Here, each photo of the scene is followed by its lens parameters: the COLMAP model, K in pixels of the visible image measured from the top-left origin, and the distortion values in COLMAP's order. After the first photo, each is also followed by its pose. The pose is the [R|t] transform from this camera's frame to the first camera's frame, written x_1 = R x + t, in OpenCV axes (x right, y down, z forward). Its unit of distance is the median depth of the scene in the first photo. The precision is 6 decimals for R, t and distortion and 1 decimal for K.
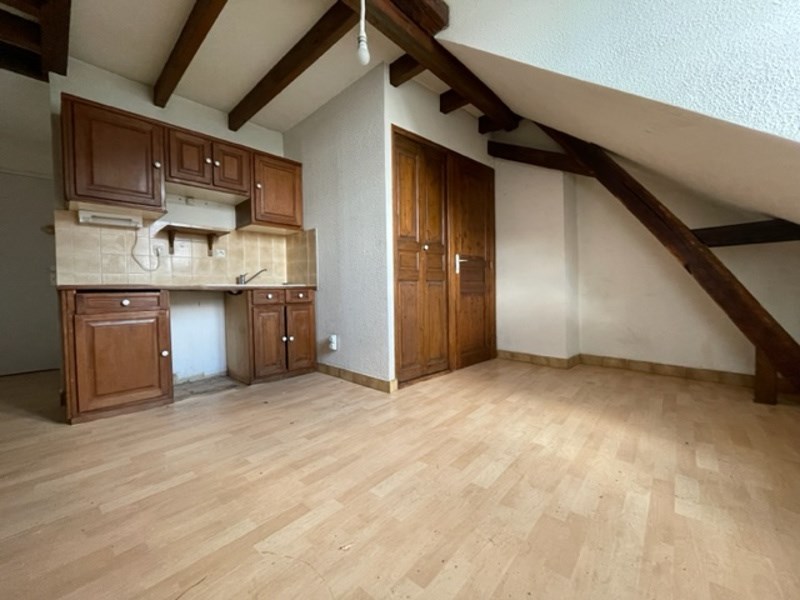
lens RADIAL K [[321.1, 0, 403.3], [0, 321.1, 296.8], [0, 0, 1]] dist [-0.000581, 0.000100]
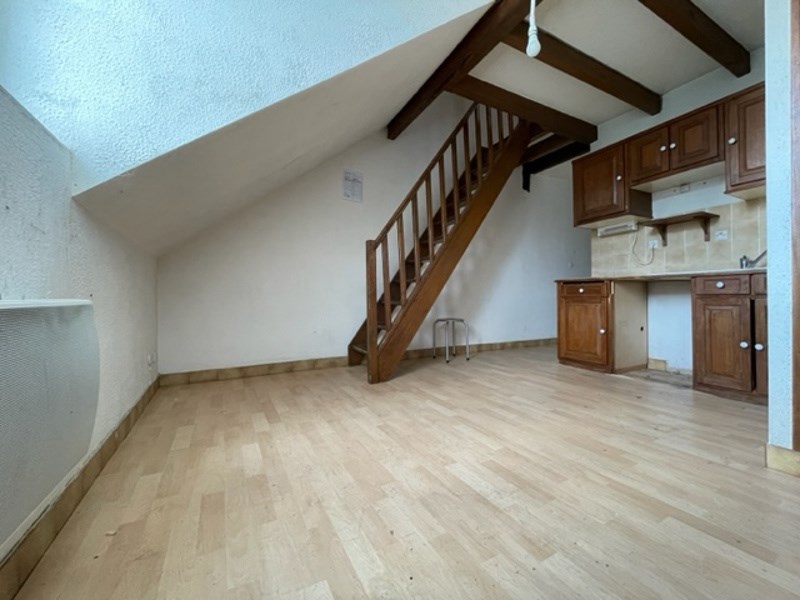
lens RADIAL K [[321.1, 0, 402.2], [0, 321.1, 301.1], [0, 0, 1]] dist [-0.000581, 0.000100]
pose [[-0.339329, 0.029034, -0.940220, 0.815075], [-0.005721, 0.999441, 0.032928, 0.023330], [0.940650, 0.016553, -0.338973, 0.787411]]
